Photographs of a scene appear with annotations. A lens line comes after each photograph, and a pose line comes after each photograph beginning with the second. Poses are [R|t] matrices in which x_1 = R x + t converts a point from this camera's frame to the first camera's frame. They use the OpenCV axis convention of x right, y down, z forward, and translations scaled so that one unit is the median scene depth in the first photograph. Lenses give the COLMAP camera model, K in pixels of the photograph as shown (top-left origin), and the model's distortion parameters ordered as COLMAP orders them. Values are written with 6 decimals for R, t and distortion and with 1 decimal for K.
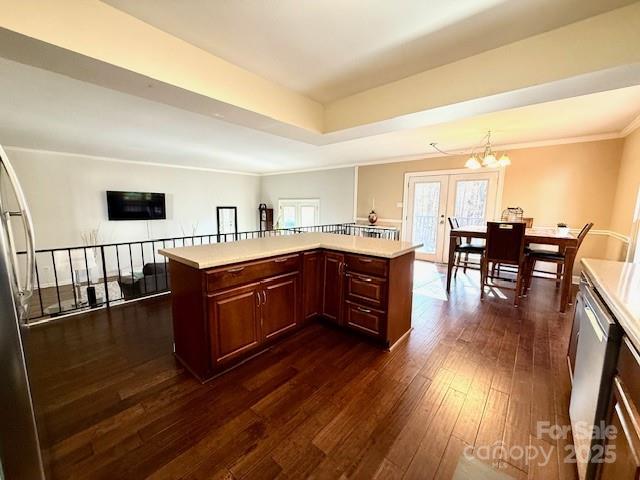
lens RADIAL K [[254.7, 0, 319.1], [0, 254.7, 240.5], [0, 0, 1]] dist [0.001348, -0.000333]
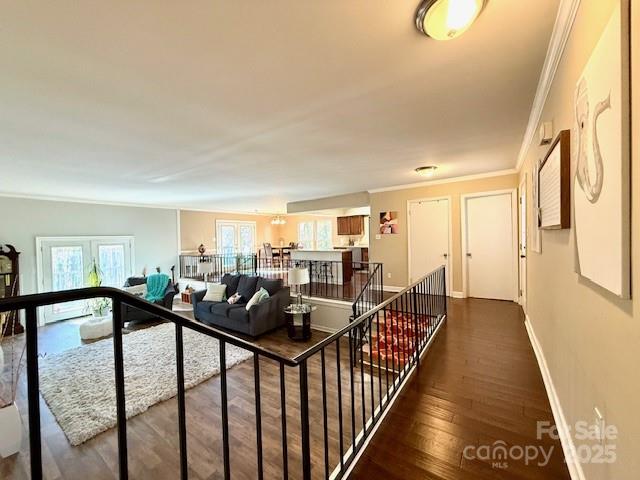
lens RADIAL K [[254.7, 0, 319.1], [0, 254.7, 240.5], [0, 0, 1]] dist [0.001348, -0.000333]
pose [[-0.092593, -0.021971, 0.995462, -1.132449], [0.163096, 0.985919, 0.036930, -0.077453], [-0.982256, 0.165775, -0.087706, 0.462063]]
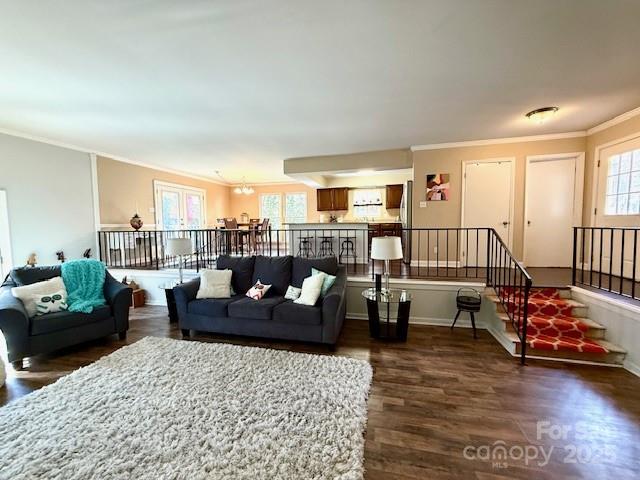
lens RADIAL K [[254.7, 0, 319.1], [0, 254.7, 240.5], [0, 0, 1]] dist [0.001348, -0.000333]
pose [[-0.452821, -0.061665, 0.889466, -0.807440], [0.132393, 0.981896, 0.135473, -0.060597], [-0.881717, 0.179104, -0.436459, 0.785301]]
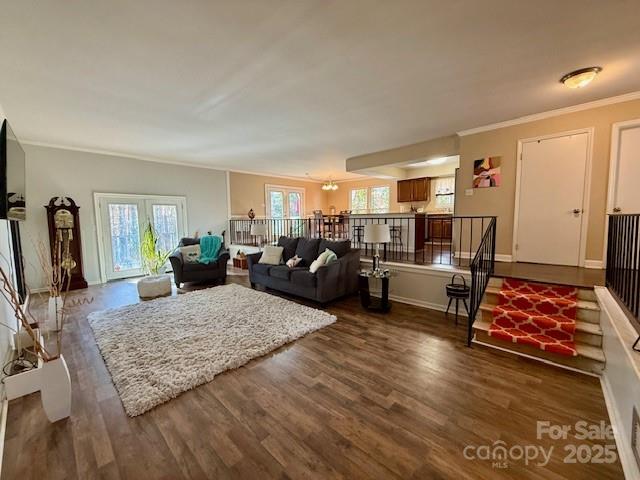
lens RADIAL K [[254.7, 0, 319.1], [0, 254.7, 240.5], [0, 0, 1]] dist [0.001348, -0.000333]
pose [[0.045561, -0.097139, 0.994227, -1.002967], [0.154154, 0.984023, 0.089078, -0.019999], [-0.986996, 0.149206, 0.059807, 0.565306]]
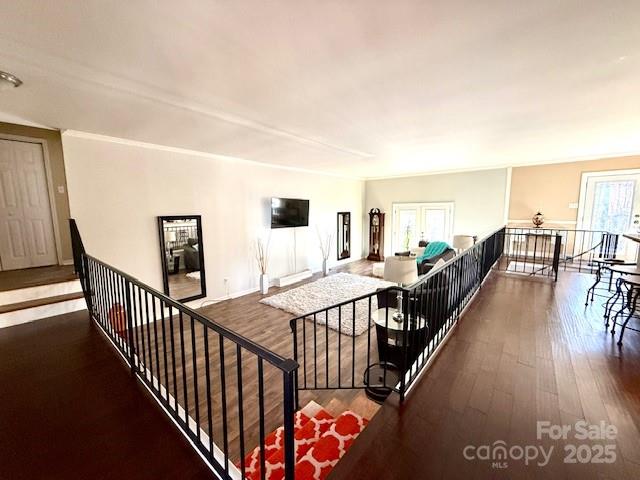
lens RADIAL K [[253.2, 0, 320.0], [0, 253.2, 240.0], [0, 0, 1]] dist [0.002803, 0.000120]
pose [[0.999705, -0.023121, 0.007469, -0.587601], [0.023268, 0.999525, -0.020218, -0.011153], [-0.006998, 0.020386, 0.999768, 0.039617]]
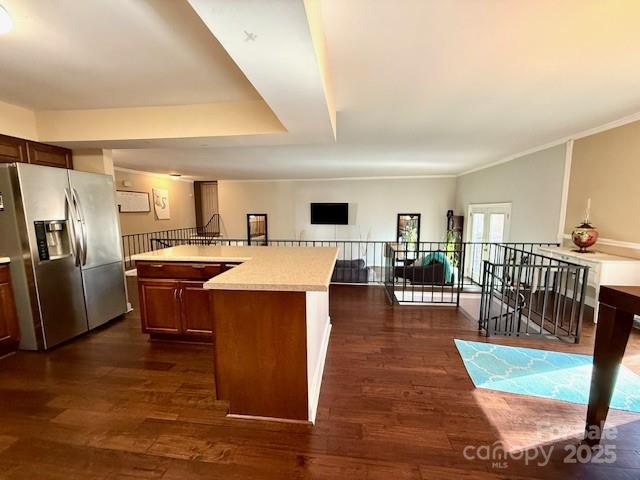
lens RADIAL K [[253.2, 0, 320.0], [0, 253.2, 240.0], [0, 0, 1]] dist [0.002803, 0.000120]
pose [[0.546824, 0.085856, -0.832834, 0.325158], [-0.104094, 0.993982, 0.034123, -0.040327], [0.830752, 0.068033, 0.552470, 0.256222]]
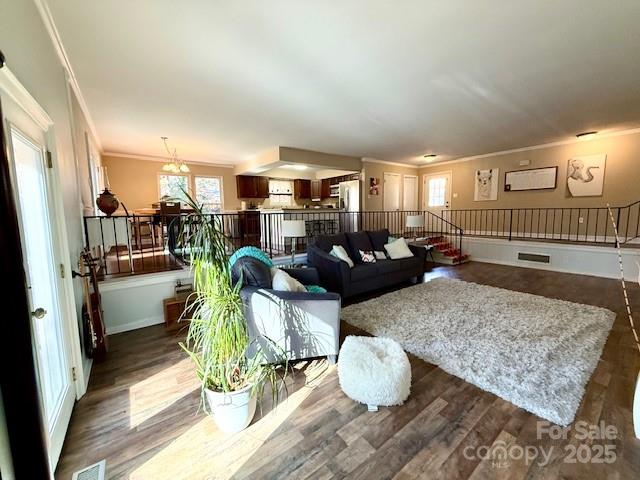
lens RADIAL K [[254.7, 0, 319.1], [0, 254.7, 240.5], [0, 0, 1]] dist [0.001348, -0.000333]
pose [[-0.976253, -0.018280, 0.215860, -0.319522], [0.035657, 0.969284, 0.243347, -0.118833], [-0.213678, 0.245266, -0.945614, 1.340872]]
